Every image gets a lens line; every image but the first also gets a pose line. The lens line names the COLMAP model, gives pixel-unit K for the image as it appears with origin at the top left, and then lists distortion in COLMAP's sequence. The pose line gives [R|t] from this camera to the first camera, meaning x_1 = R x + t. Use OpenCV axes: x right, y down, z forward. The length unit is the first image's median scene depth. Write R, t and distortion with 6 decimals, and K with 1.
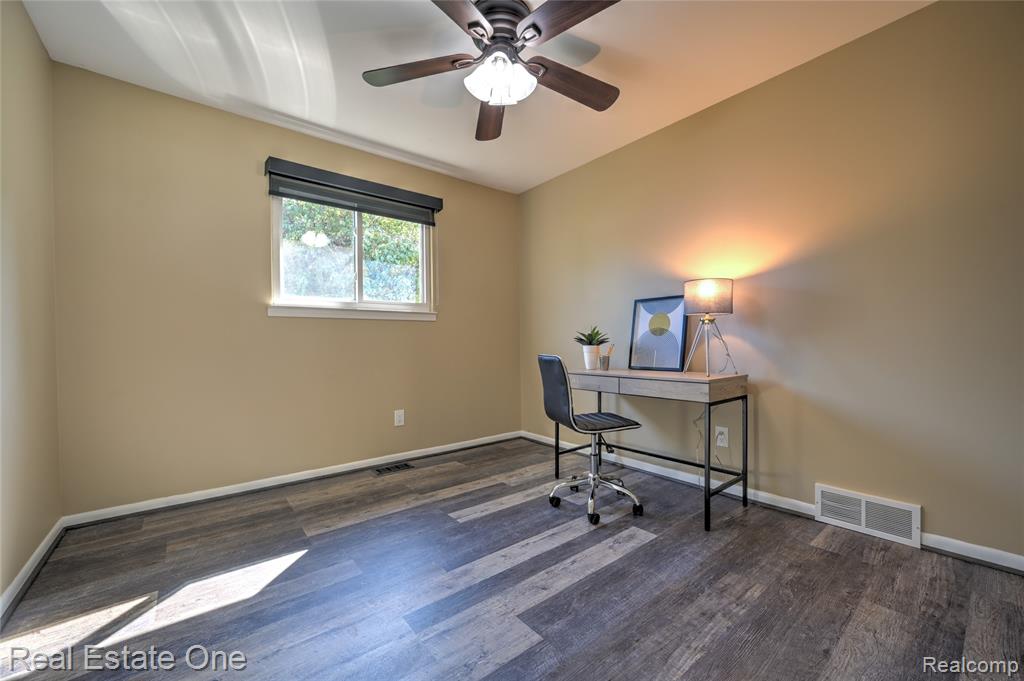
lens RADIAL K [[403.2, 0, 517.9], [0, 403.2, 344.9], [0, 0, 1]] dist [-0.000142, -0.000227]
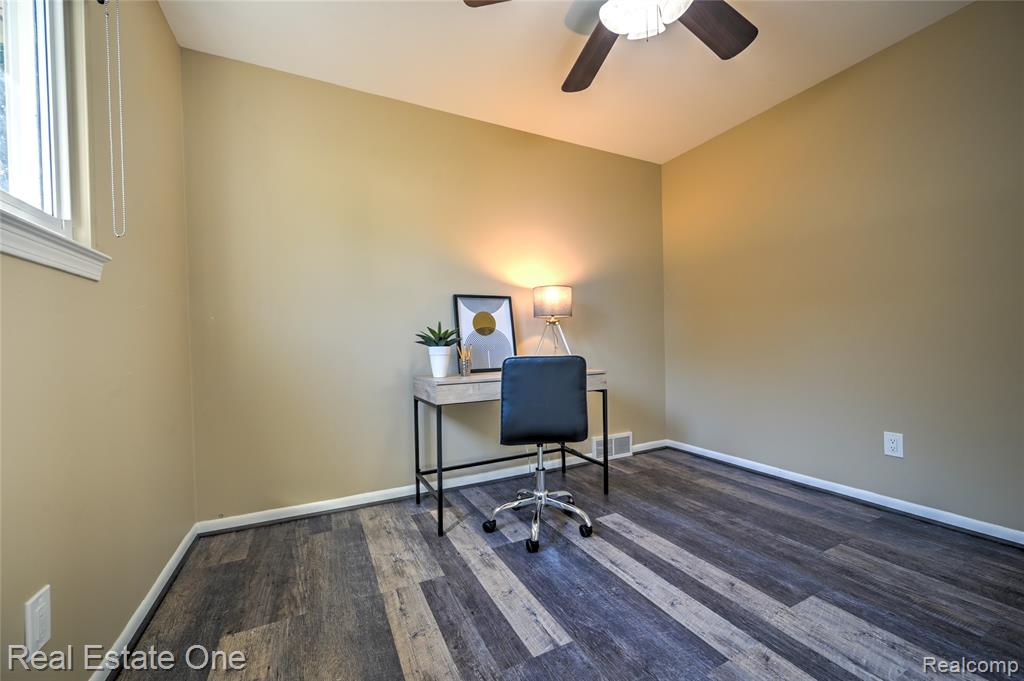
lens RADIAL K [[403.2, 0, 517.9], [0, 403.2, 344.9], [0, 0, 1]] dist [-0.000142, -0.000227]
pose [[0.214552, 0.000084, 0.976713, -0.739512], [0.027233, 0.999611, -0.006069, 0.010082], [-0.976333, 0.027901, 0.214466, 0.943529]]
